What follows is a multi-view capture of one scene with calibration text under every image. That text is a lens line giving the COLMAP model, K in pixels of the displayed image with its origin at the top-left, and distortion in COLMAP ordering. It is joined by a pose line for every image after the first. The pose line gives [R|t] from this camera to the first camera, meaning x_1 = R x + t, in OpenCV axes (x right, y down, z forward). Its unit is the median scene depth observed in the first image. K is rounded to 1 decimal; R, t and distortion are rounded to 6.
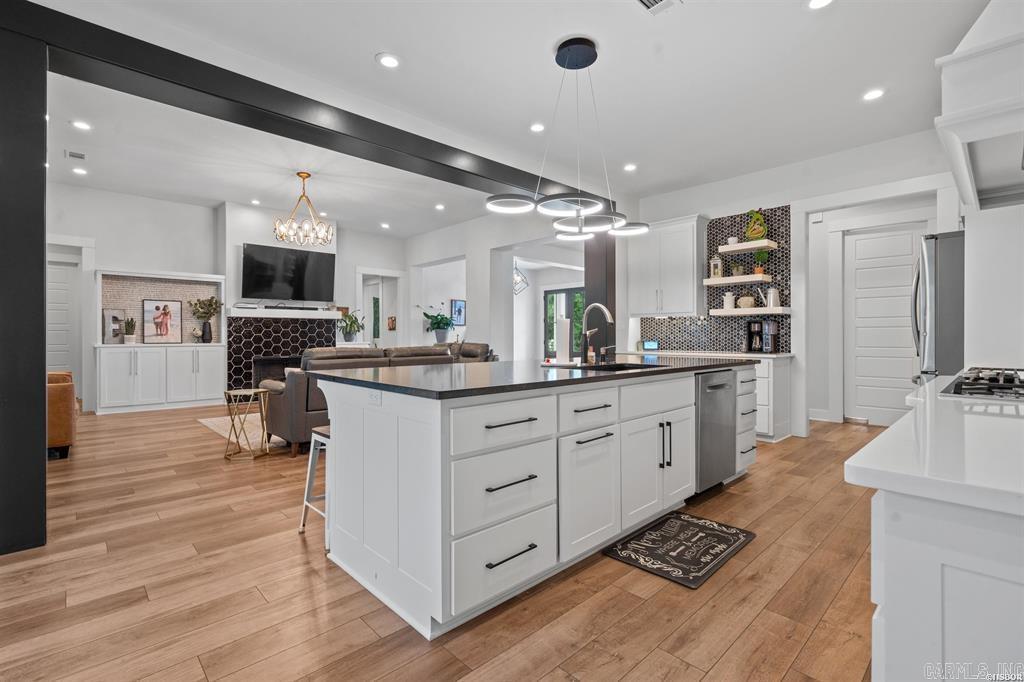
lens RADIAL K [[469.1, 0, 525.4], [0, 469.1, 339.5], [0, 0, 1]] dist [-0.002249, 0.001367]
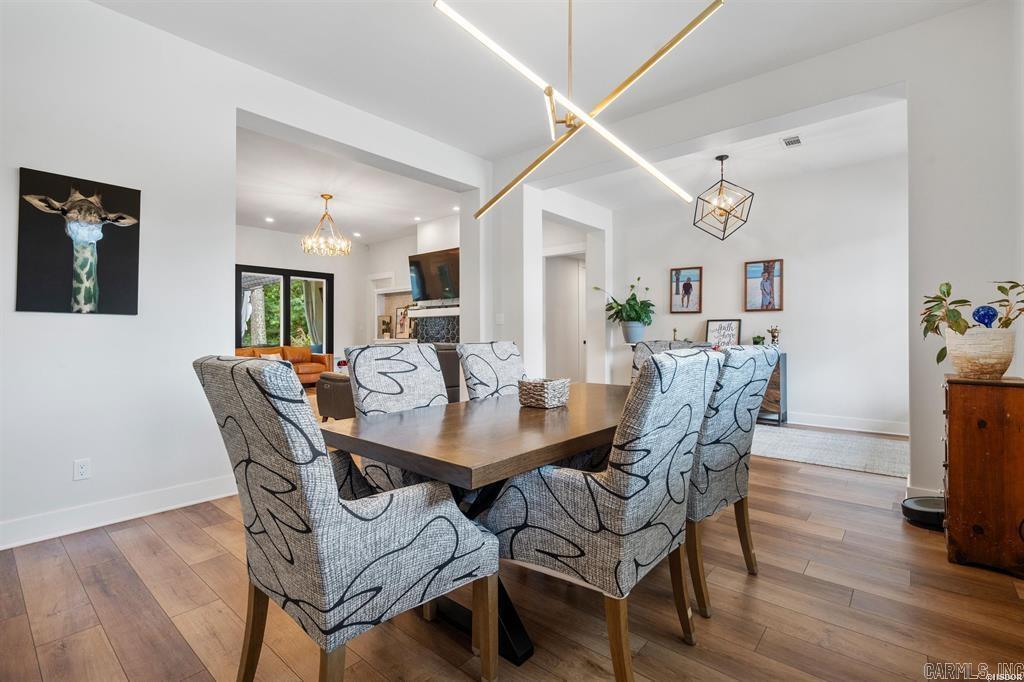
lens RADIAL K [[469.1, 0, 512.0], [0, 469.1, 331.8], [0, 0, 1]] dist [-0.002249, 0.001367]
pose [[0.064844, 0.003544, -0.997889, 0.841311], [-0.000134, 0.999994, 0.003543, -0.021236], [0.997895, -0.000096, 0.064844, 1.592445]]
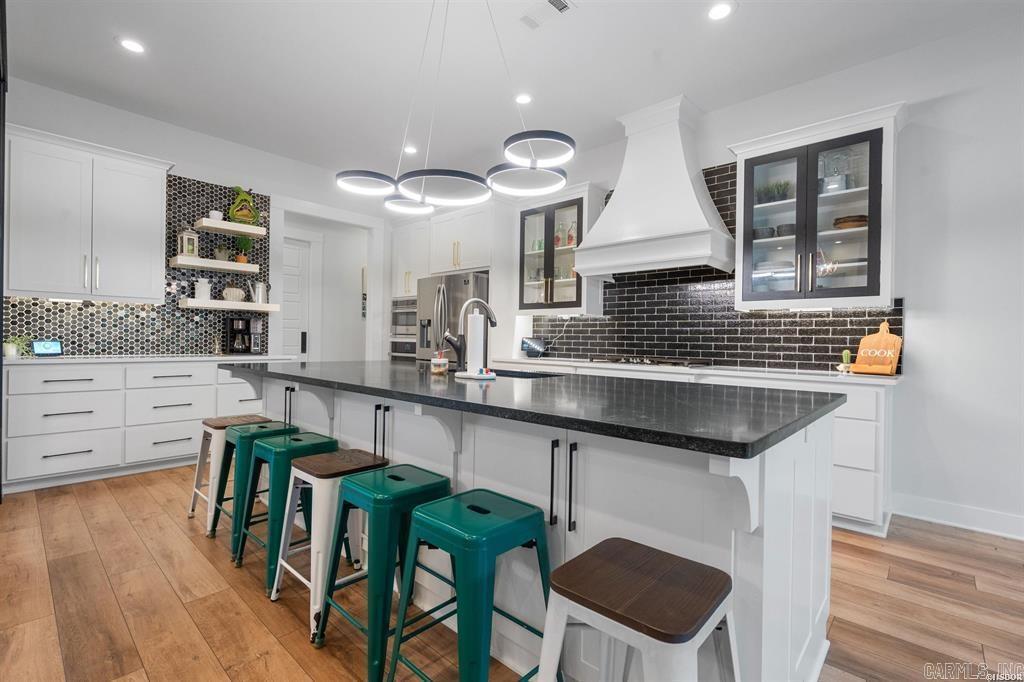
lens RADIAL K [[469.1, 0, 519.8], [0, 469.1, 337.8], [0, 0, 1]] dist [-0.002249, 0.001367]
pose [[-0.054544, 0.003058, 0.998507, -0.391735], [-0.014223, 0.999891, -0.003839, -0.006088], [-0.998410, -0.014412, -0.054495, 0.529650]]
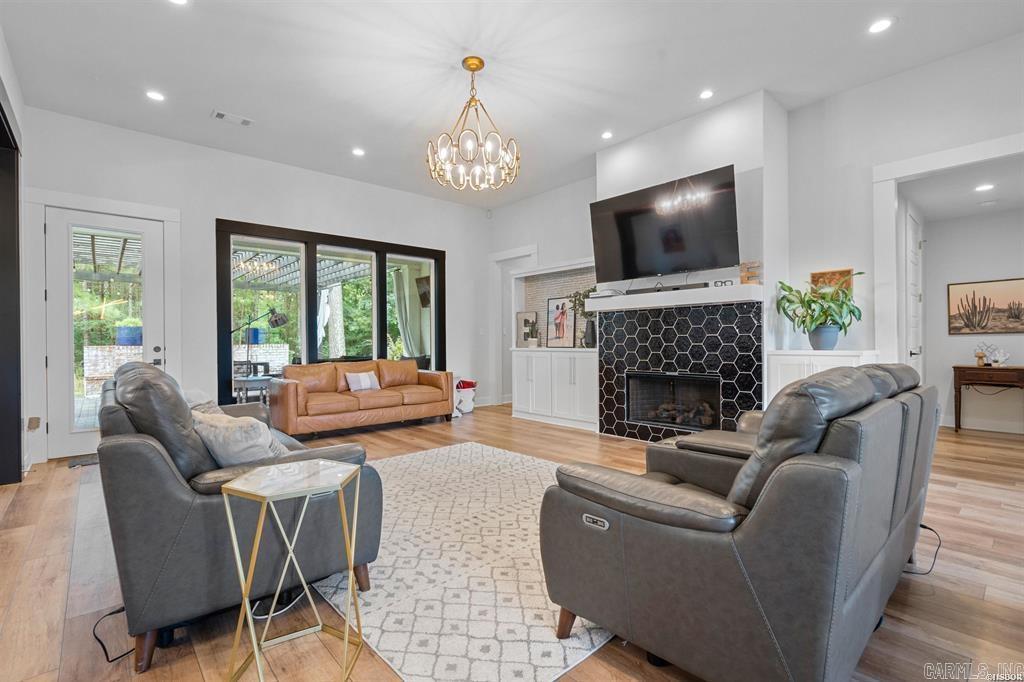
lens RADIAL K [[469.1, 0, 506.5], [0, 469.1, 341.9], [0, 0, 1]] dist [-0.002249, 0.001367]
pose [[-0.078707, 0.011000, -0.996837, 0.132785], [0.006898, 0.999921, 0.010489, -0.014920], [0.996874, -0.006050, -0.078776, 1.247737]]
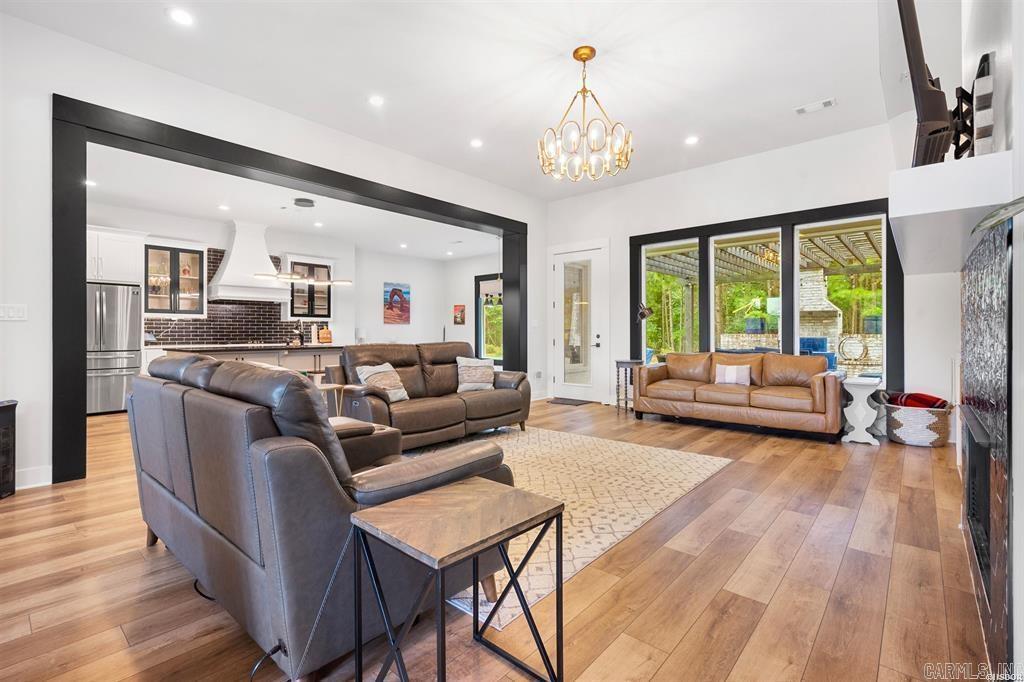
lens RADIAL K [[469.1, 0, 504.5], [0, 469.1, 331.1], [0, 0, 1]] dist [-0.002249, 0.001367]
pose [[-0.999102, 0.007431, -0.041720, -0.388591], [0.007455, 0.999972, -0.000425, -0.012061], [0.041716, -0.000735, -0.999129, 1.807608]]
